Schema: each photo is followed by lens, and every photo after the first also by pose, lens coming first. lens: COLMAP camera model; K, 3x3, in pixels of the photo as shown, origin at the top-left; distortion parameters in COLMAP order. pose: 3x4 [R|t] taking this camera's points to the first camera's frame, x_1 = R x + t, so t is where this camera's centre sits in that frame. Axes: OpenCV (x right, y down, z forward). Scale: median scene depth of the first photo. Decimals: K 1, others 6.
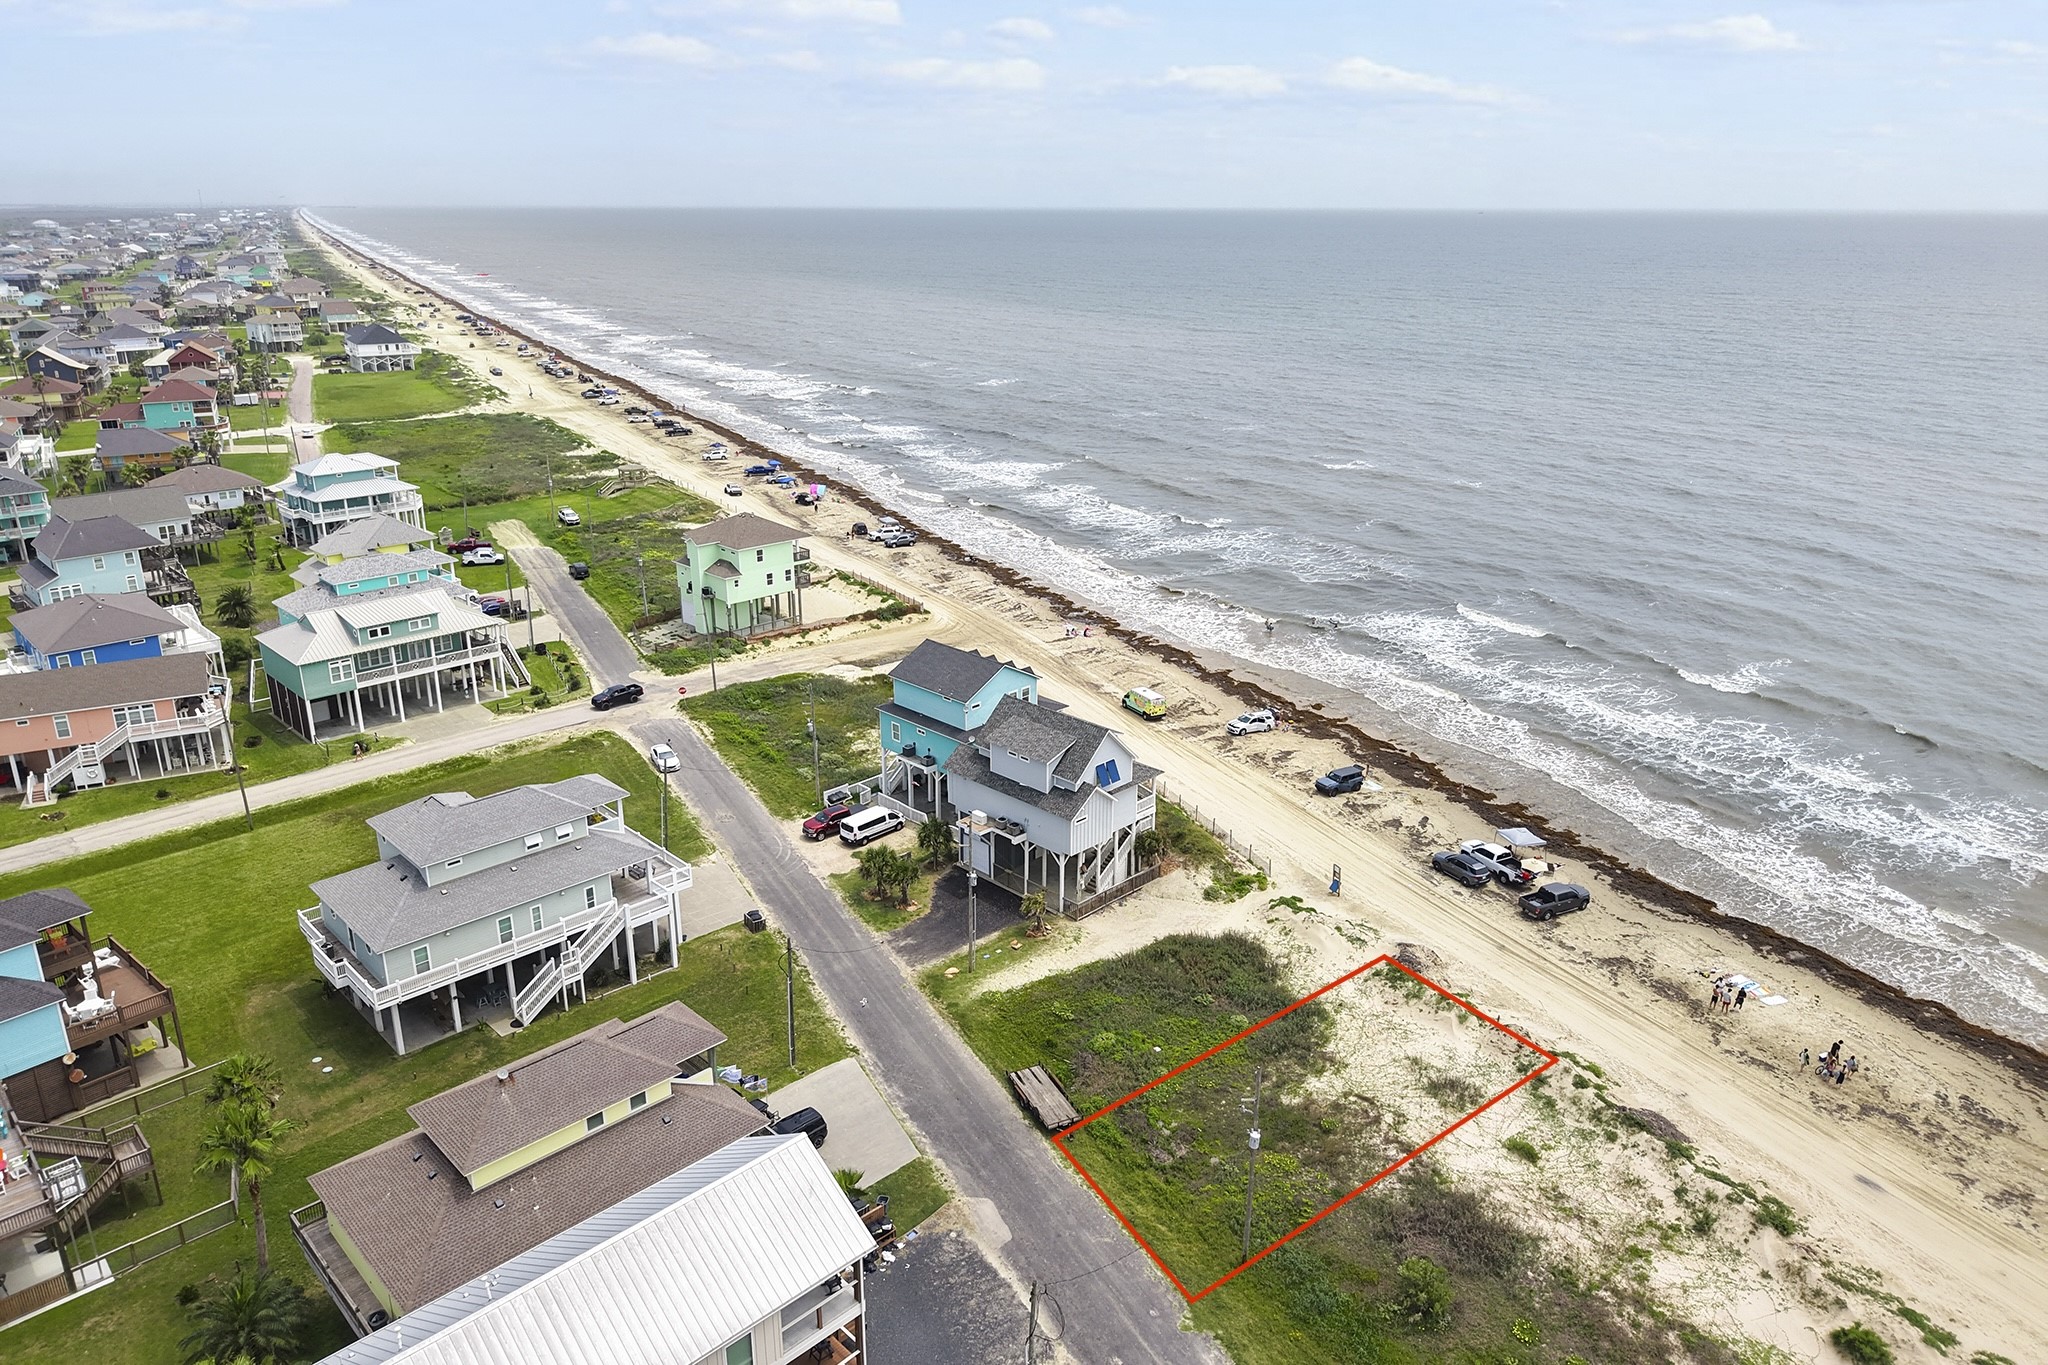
lens RADIAL K [[1373.6, 0, 1001.1], [0, 1373.6, 681.6], [0, 0, 1]] dist [0.018888, -0.018015]
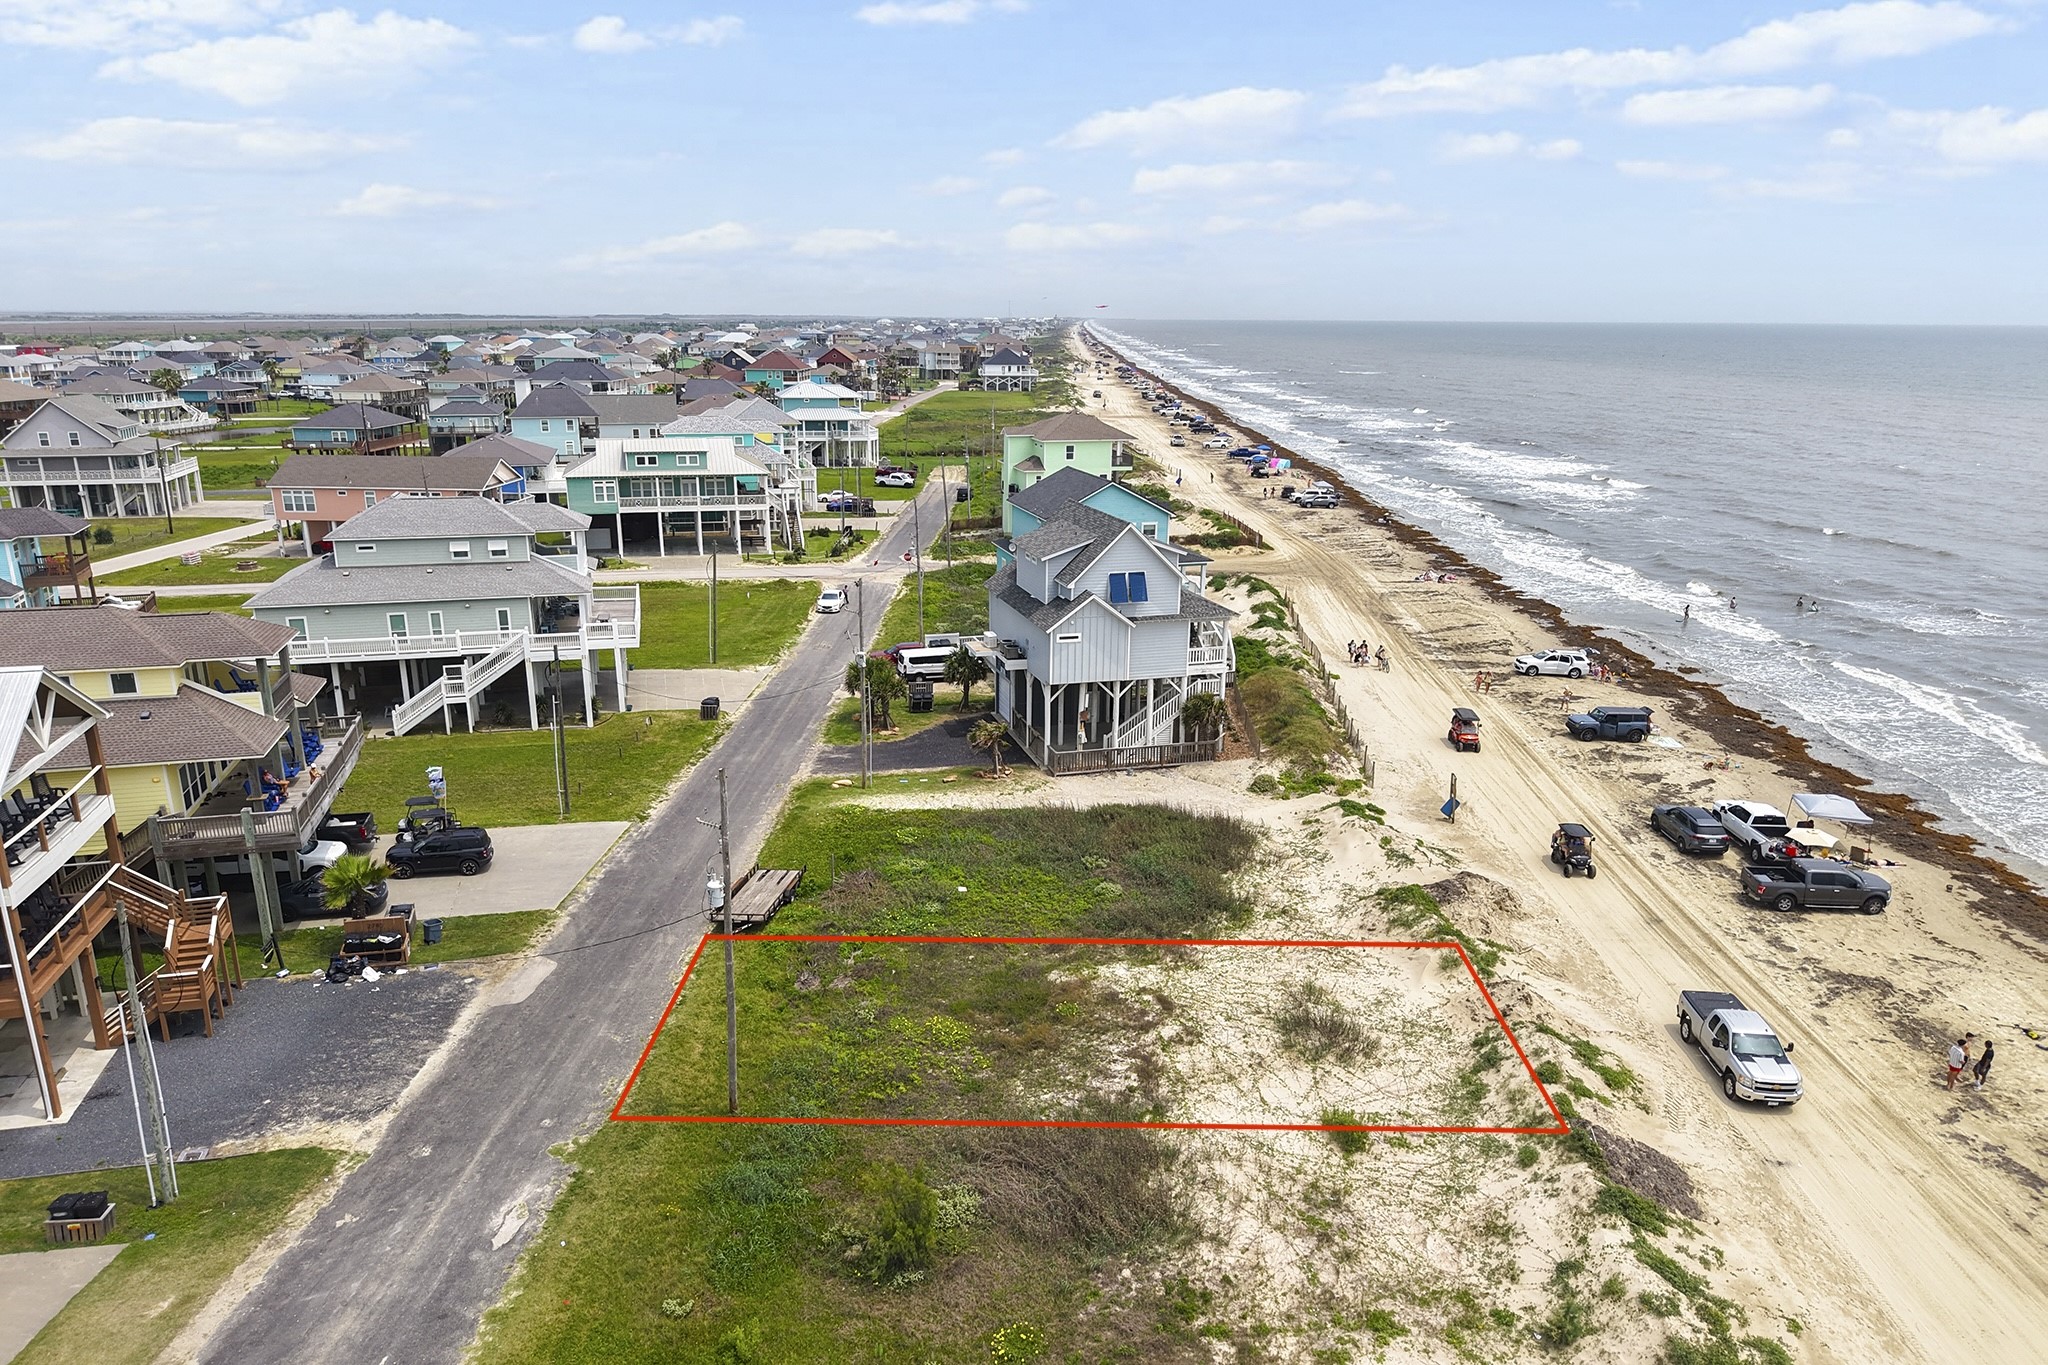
lens RADIAL K [[1373.6, 0, 1001.1], [0, 1373.6, 681.6], [0, 0, 1]] dist [0.018888, -0.018015]
pose [[0.872795, 0.133137, -0.469578, 0.394697], [-0.167514, 0.985351, -0.031984, 0.162202], [0.458441, 0.106576, 0.882311, 0.342671]]
